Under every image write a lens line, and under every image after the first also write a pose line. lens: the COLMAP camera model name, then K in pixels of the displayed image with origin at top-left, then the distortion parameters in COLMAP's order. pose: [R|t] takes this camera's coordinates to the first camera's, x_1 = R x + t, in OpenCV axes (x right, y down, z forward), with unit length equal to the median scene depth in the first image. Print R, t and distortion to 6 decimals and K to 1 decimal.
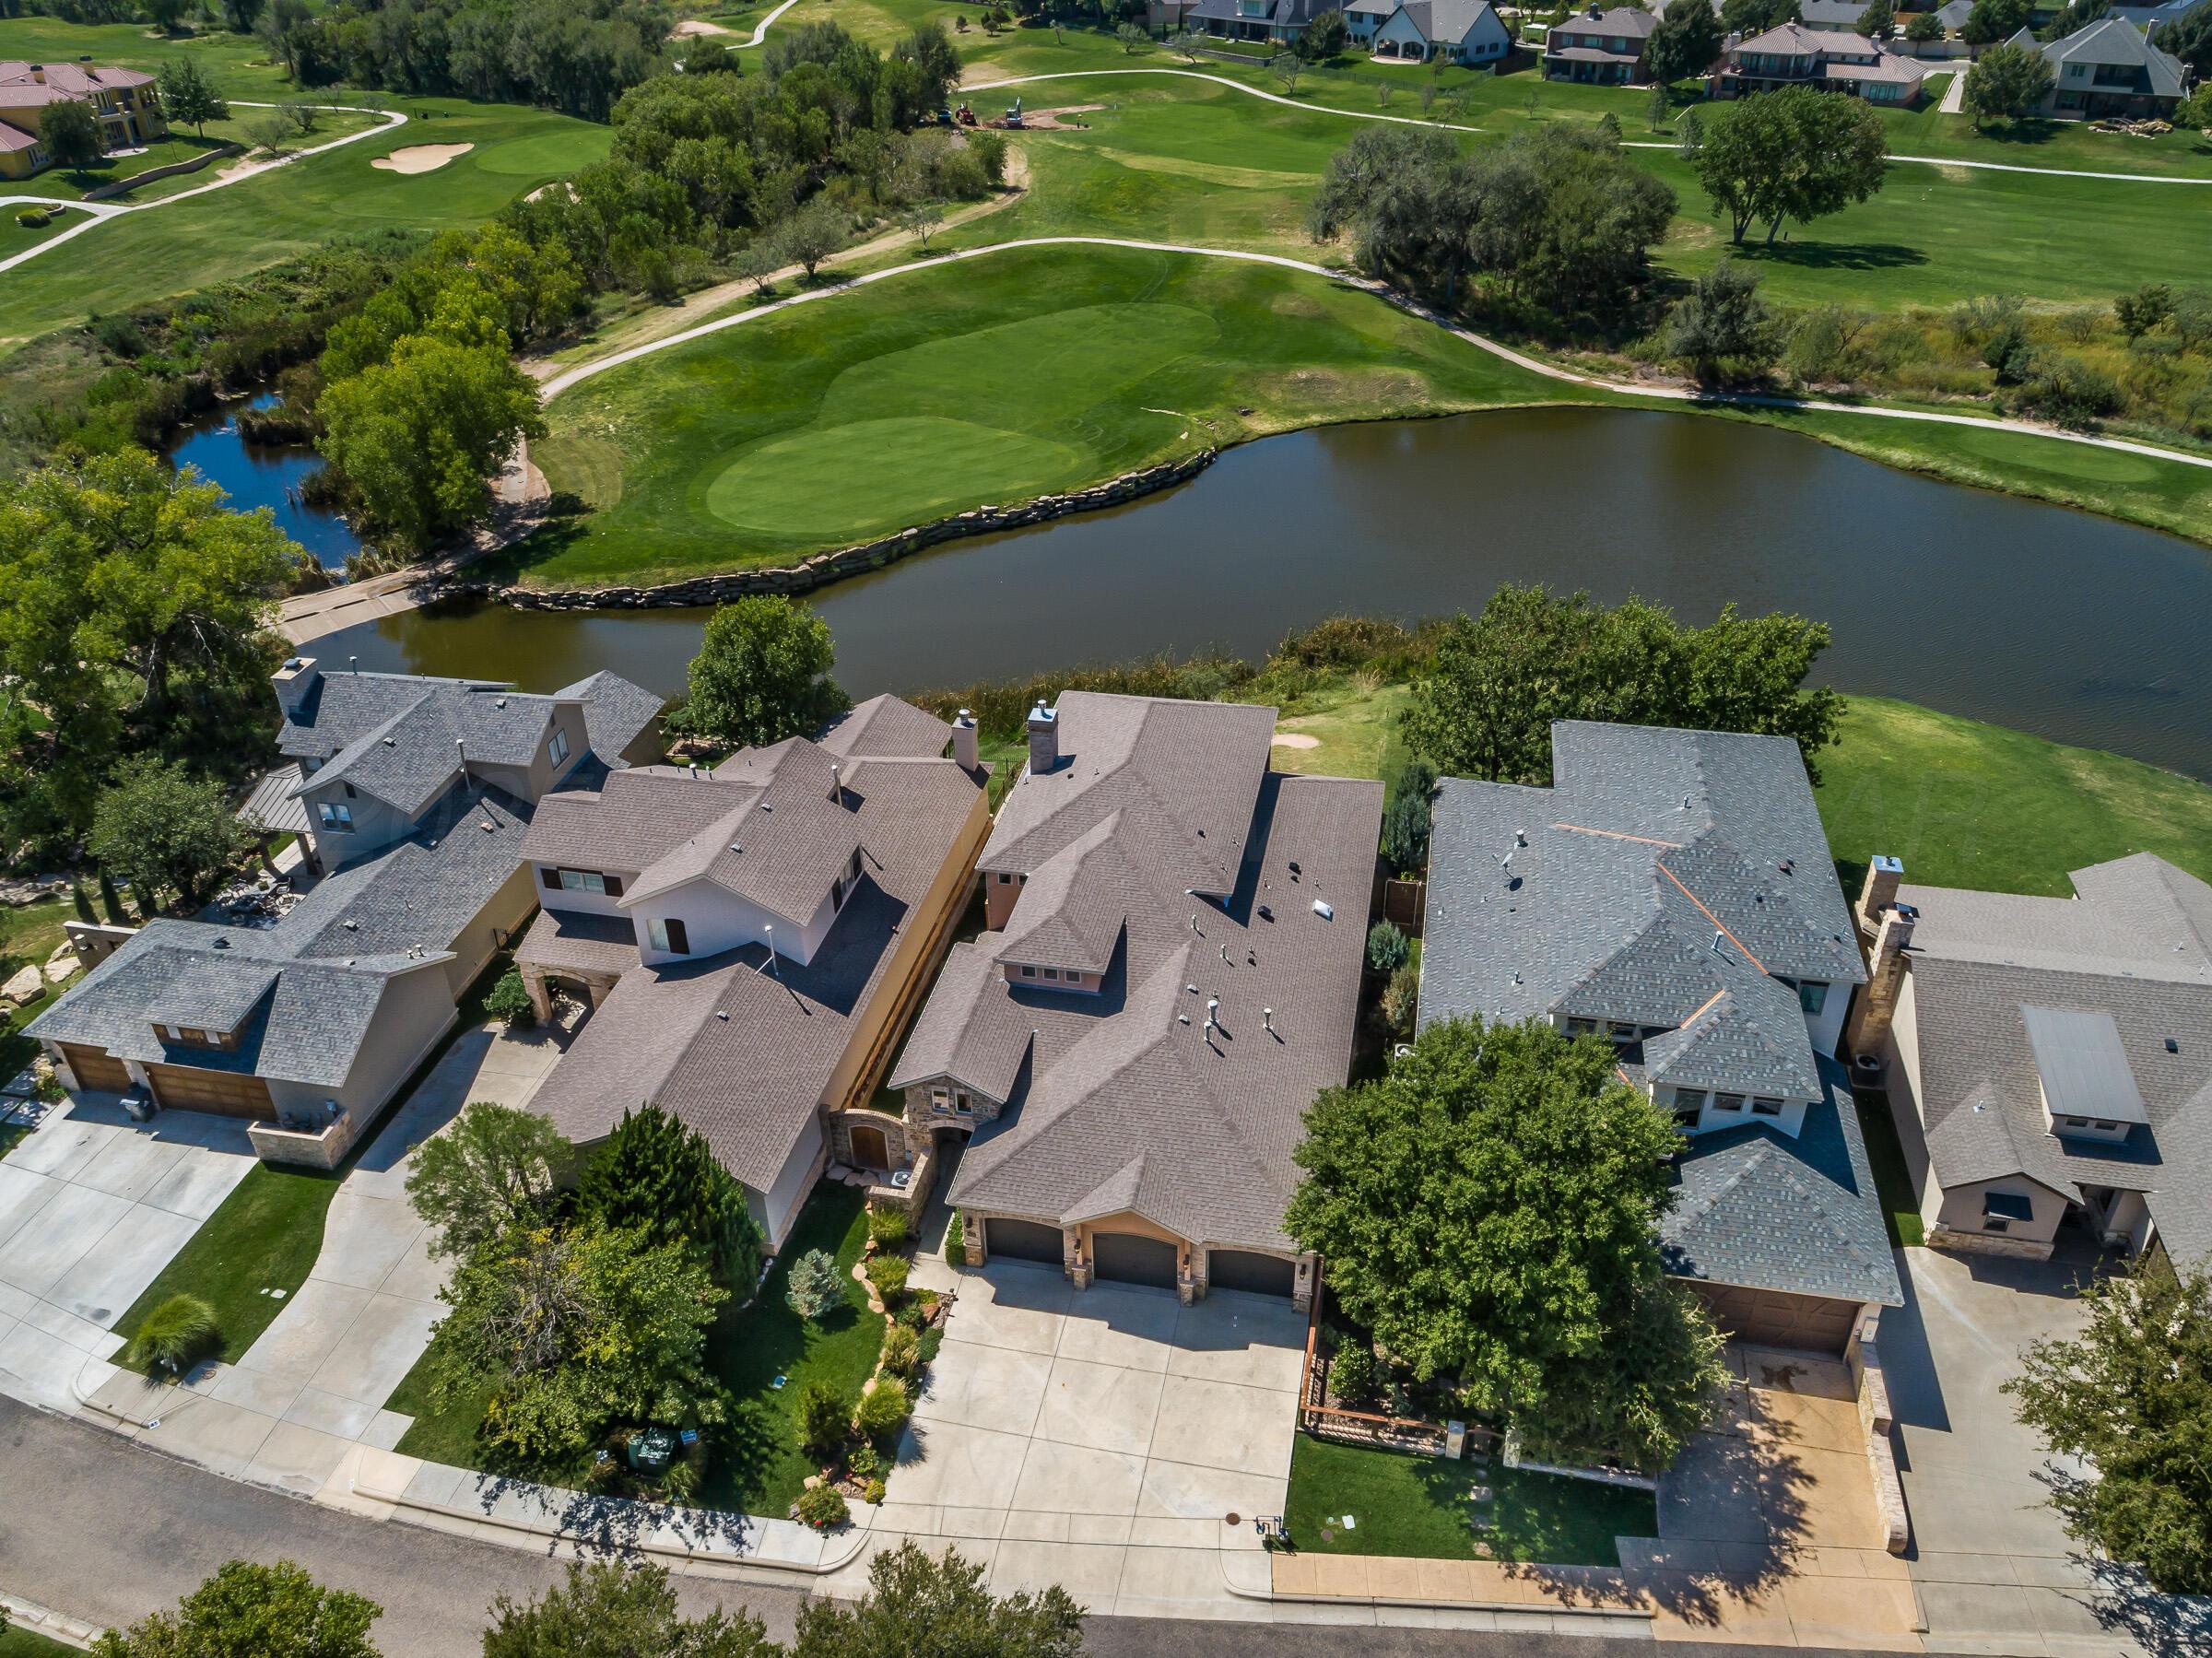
lens RADIAL K [[1662.5, 0, 1105.6], [0, 1662.5, 836.0], [0, 0, 1]] dist [-0.021119, 0.008970]
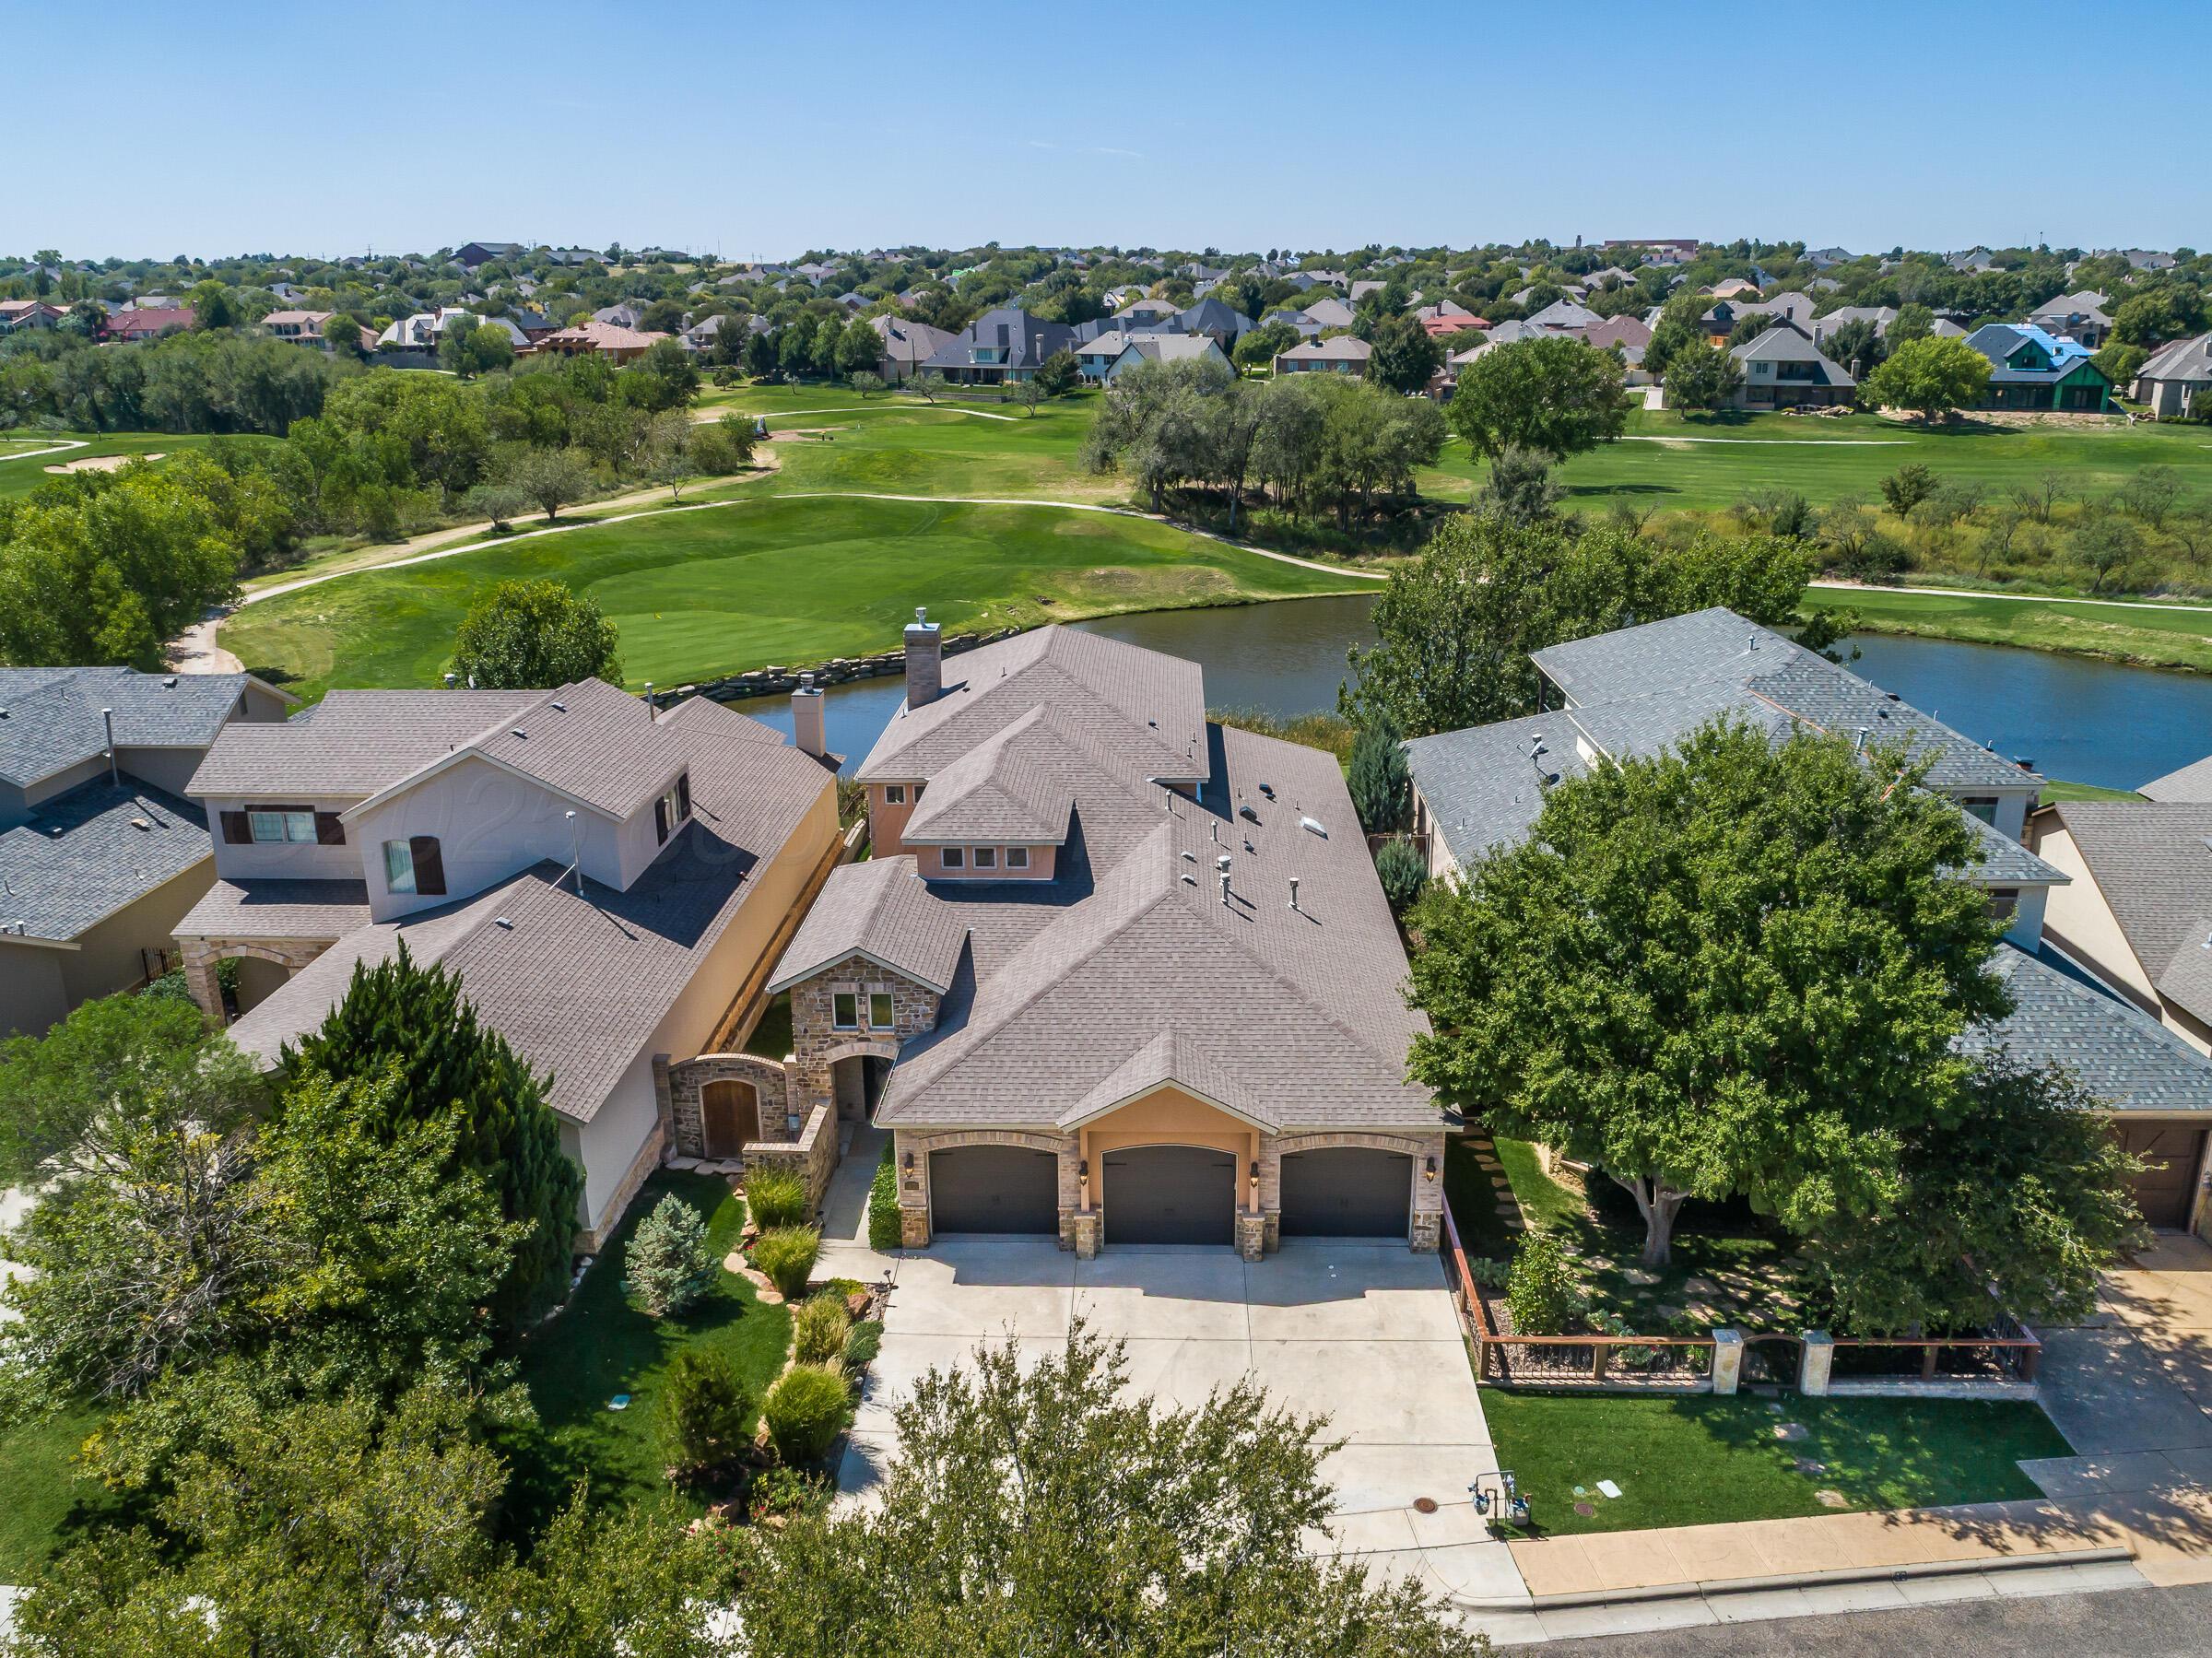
lens RADIAL K [[1700.5, 0, 1106.0], [0, 1700.5, 829.0], [0, 0, 1]] dist [-0.015936, -0.002330]
pose [[0.986037, -0.044988, 0.160337, -0.079472], [0.084382, 0.965039, -0.248151, 0.207495], [-0.143568, 0.258216, 0.955360, 0.242784]]
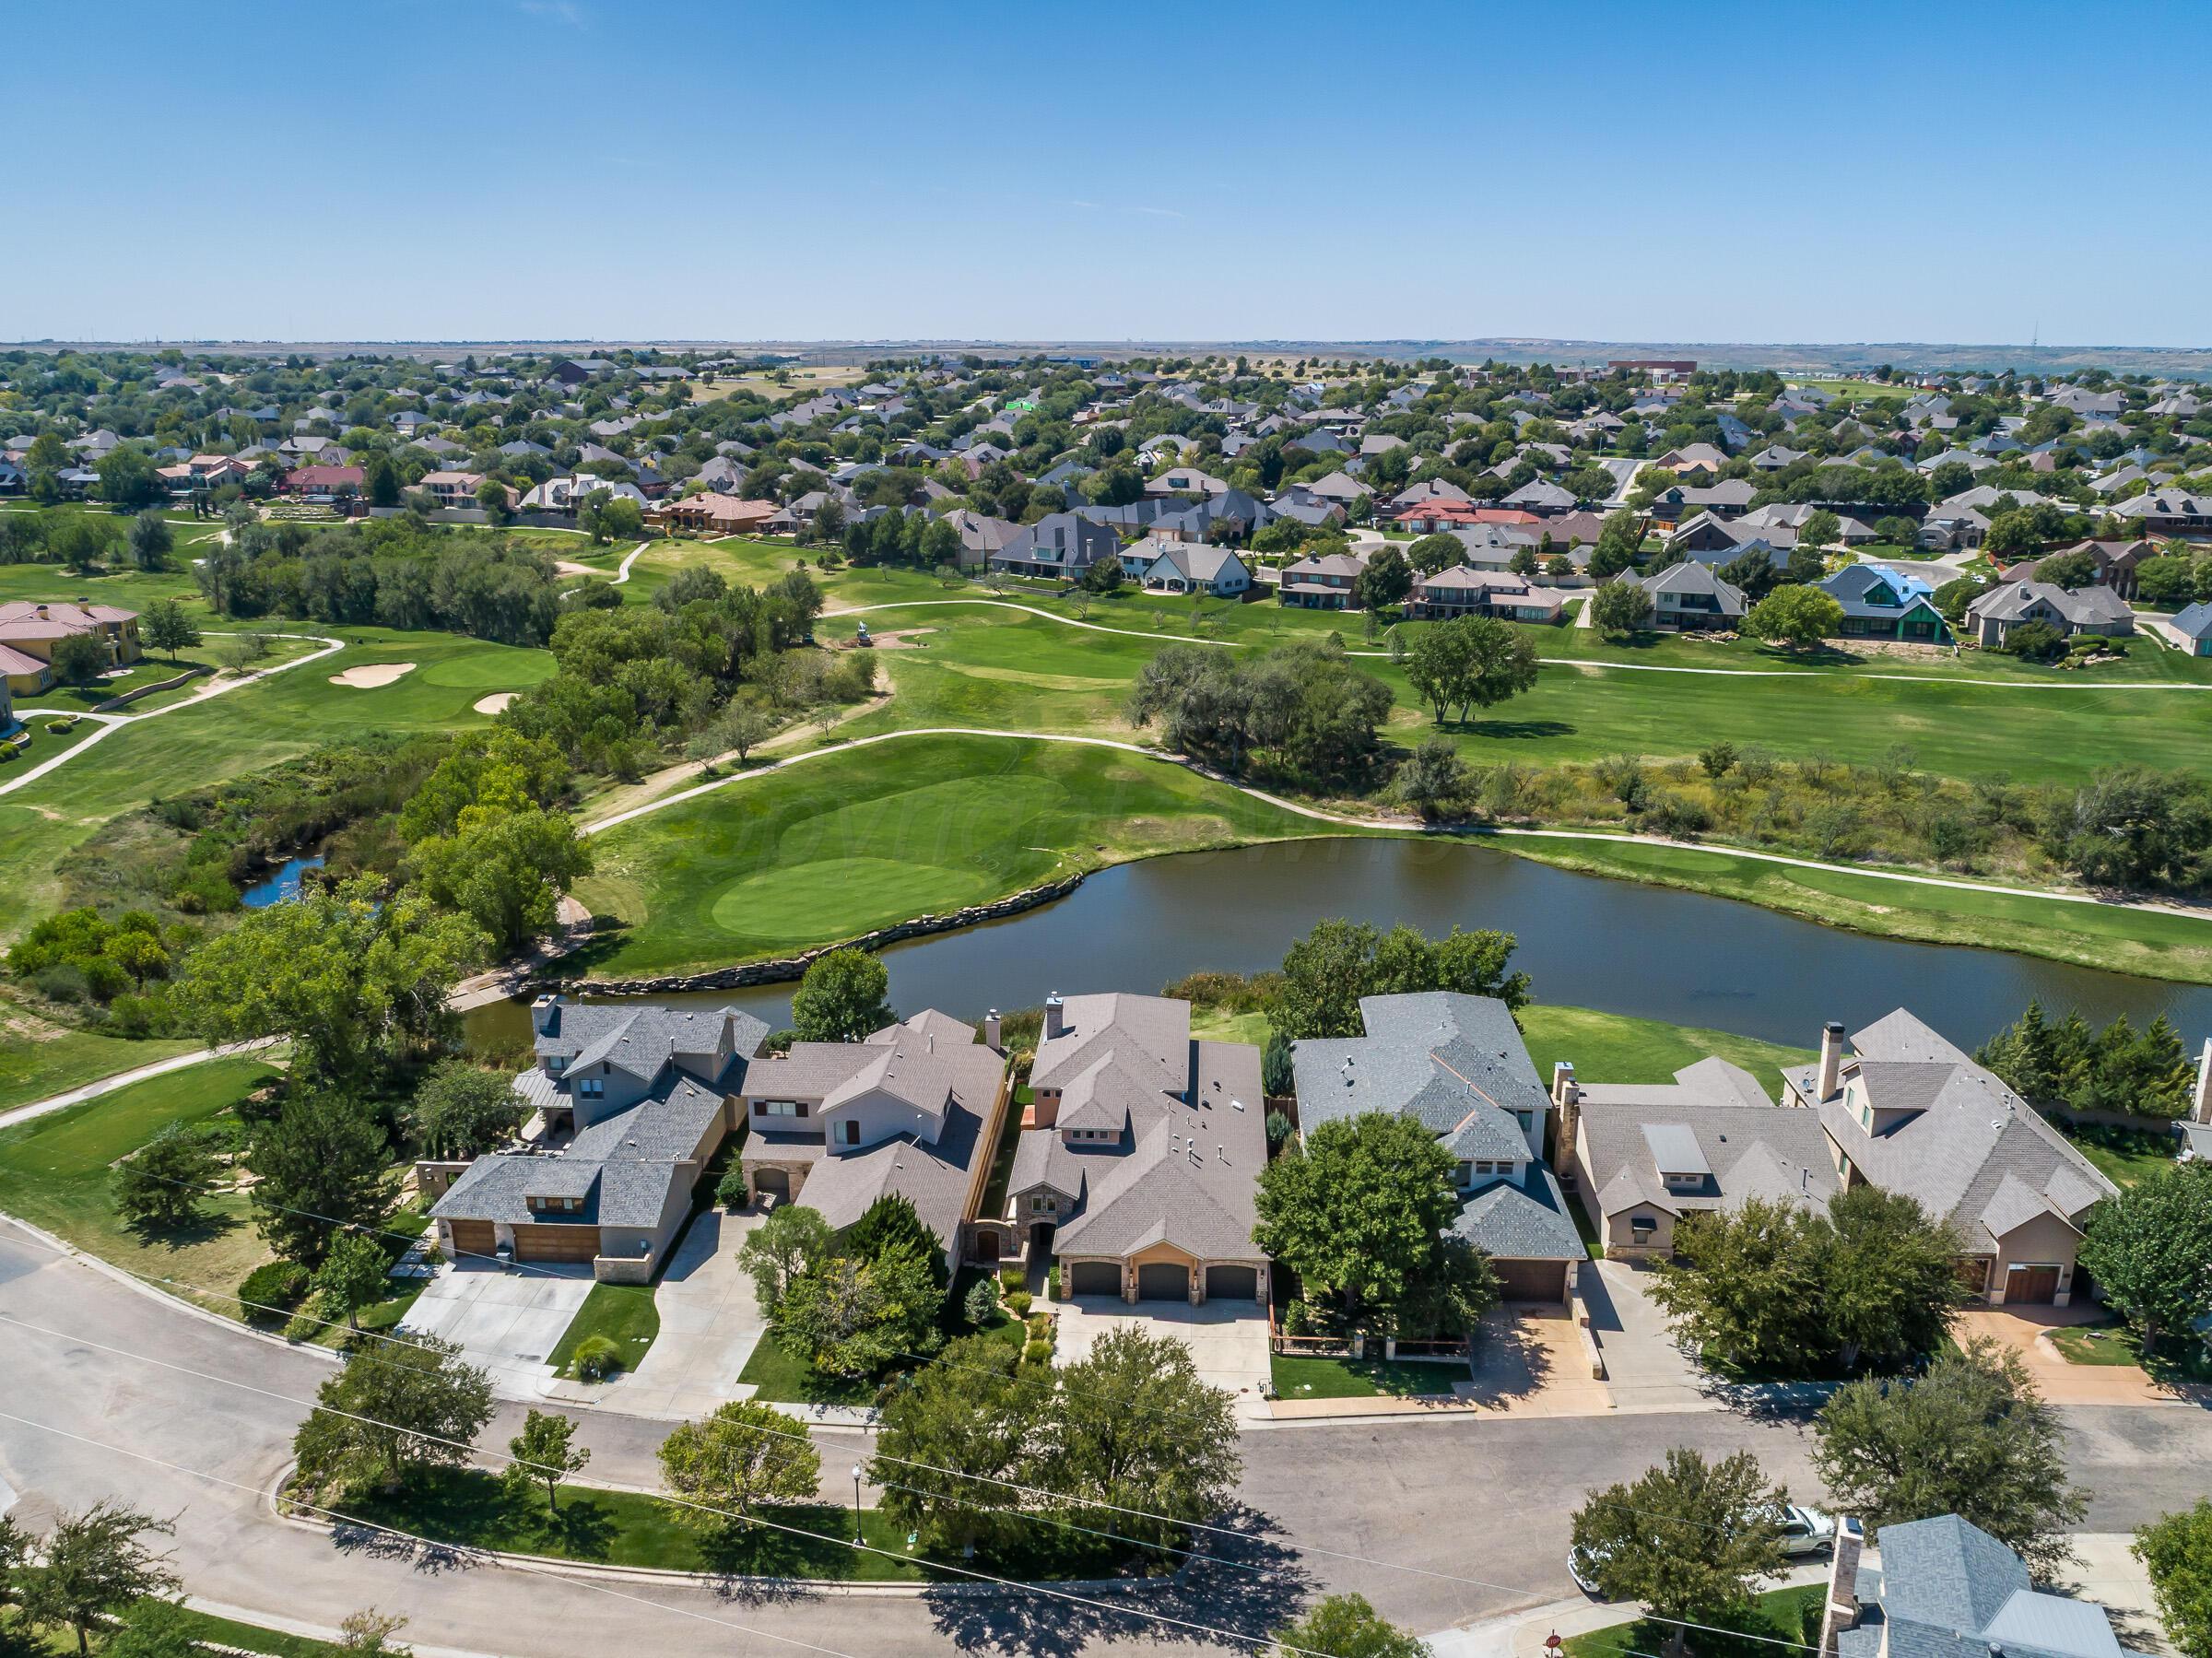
lens RADIAL K [[1662.5, 0, 1105.6], [0, 1662.5, 836.0], [0, 0, 1]] dist [-0.021119, 0.008970]
pose [[0.989512, -0.026671, 0.141964, -0.201344], [0.065382, 0.959064, -0.275539, 0.208905], [-0.128803, 0.281931, 0.950749, -0.553891]]
